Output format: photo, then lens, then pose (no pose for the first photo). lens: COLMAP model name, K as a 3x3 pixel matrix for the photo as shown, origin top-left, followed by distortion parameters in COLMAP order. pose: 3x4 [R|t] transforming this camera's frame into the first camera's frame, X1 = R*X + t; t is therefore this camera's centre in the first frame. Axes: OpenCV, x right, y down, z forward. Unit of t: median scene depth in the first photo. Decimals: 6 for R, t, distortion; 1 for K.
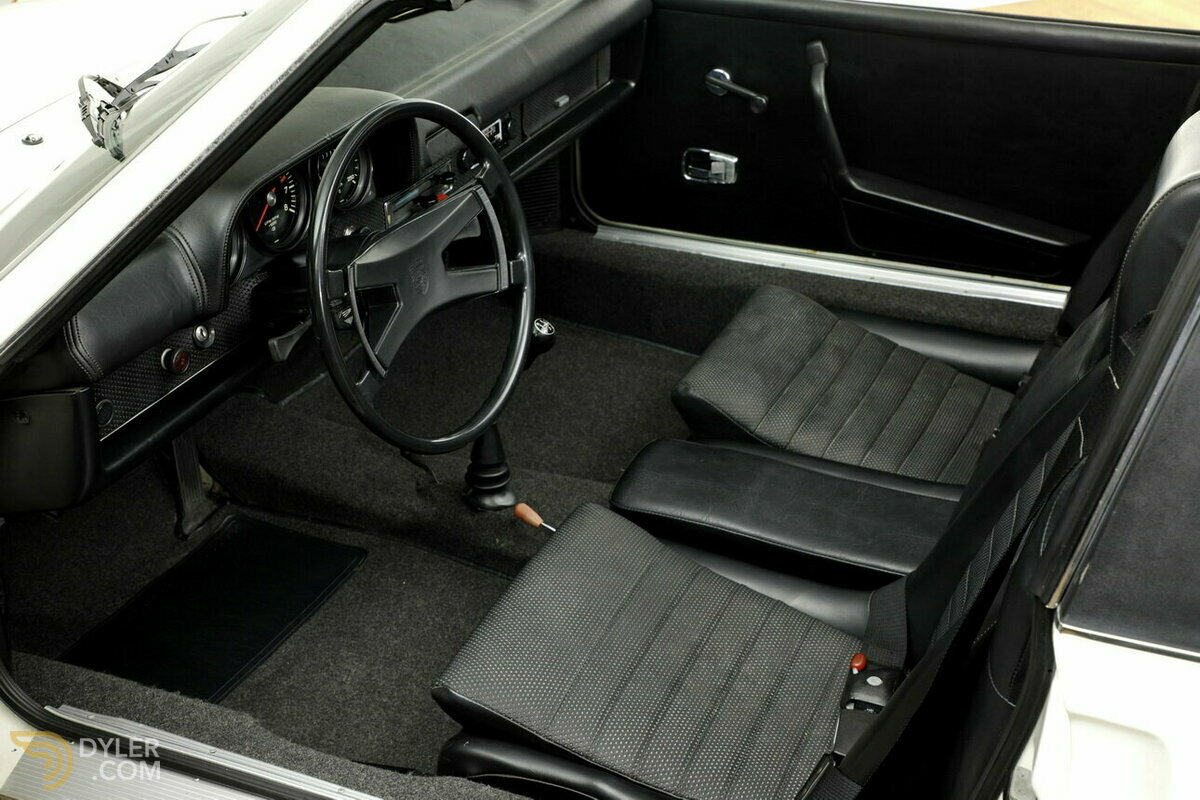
lens RADIAL K [[1712.6, 0, 600.0], [0, 1712.6, 400.0], [0, 0, 1]] dist [0.253702, 0.001509]
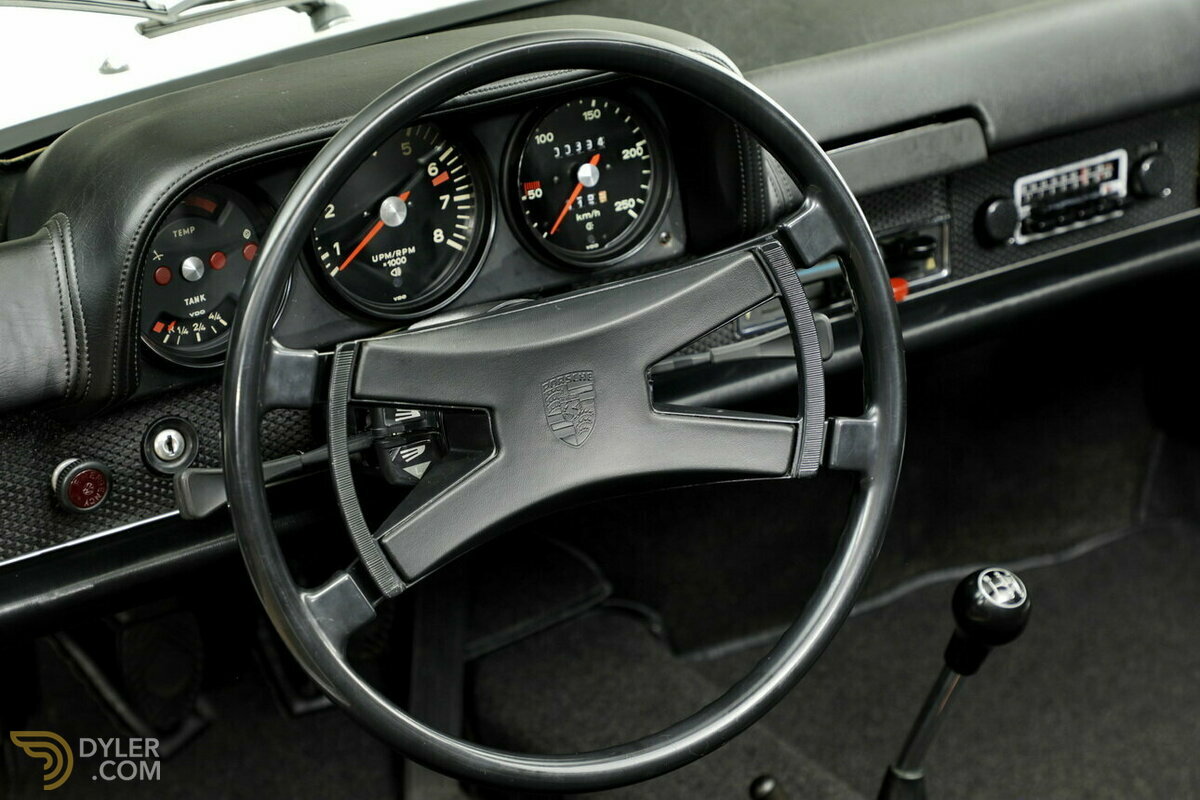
lens RADIAL K [[2762.8, 0, 600.0], [0, 2762.8, 400.0], [0, 0, 1]] dist [0.492019, 0.068741]
pose [[0.845571, 0.166942, -0.507090, 0.226045], [-0.216339, 0.975515, -0.039590, -0.036362], [0.488065, 0.143179, 0.860983, 0.285553]]
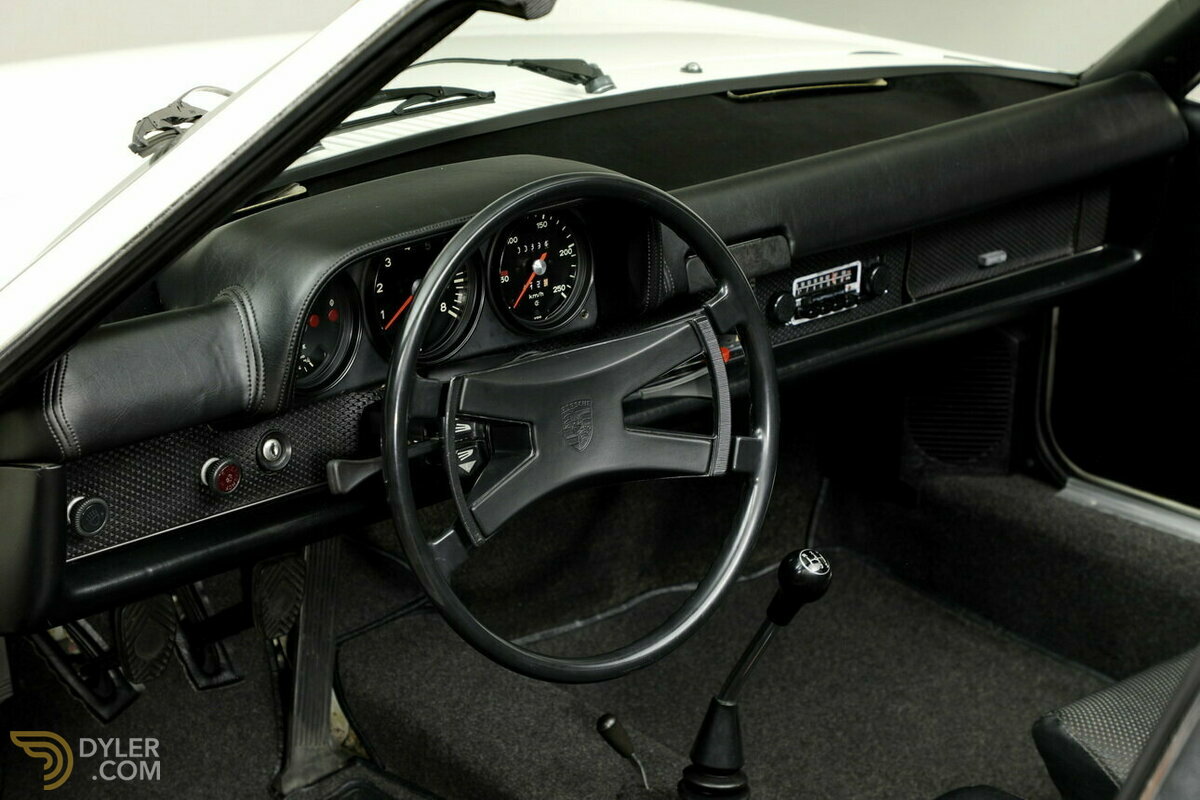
lens RADIAL K [[3224.1, 0, 600.0], [0, 3224.1, 400.0], [0, 0, 1]] dist [0.684854, 0.098553]
pose [[0.936469, 0.163669, -0.310223, 0.244006], [-0.210993, 0.969400, -0.125483, 0.064162], [0.280193, 0.182965, 0.942346, -0.178527]]
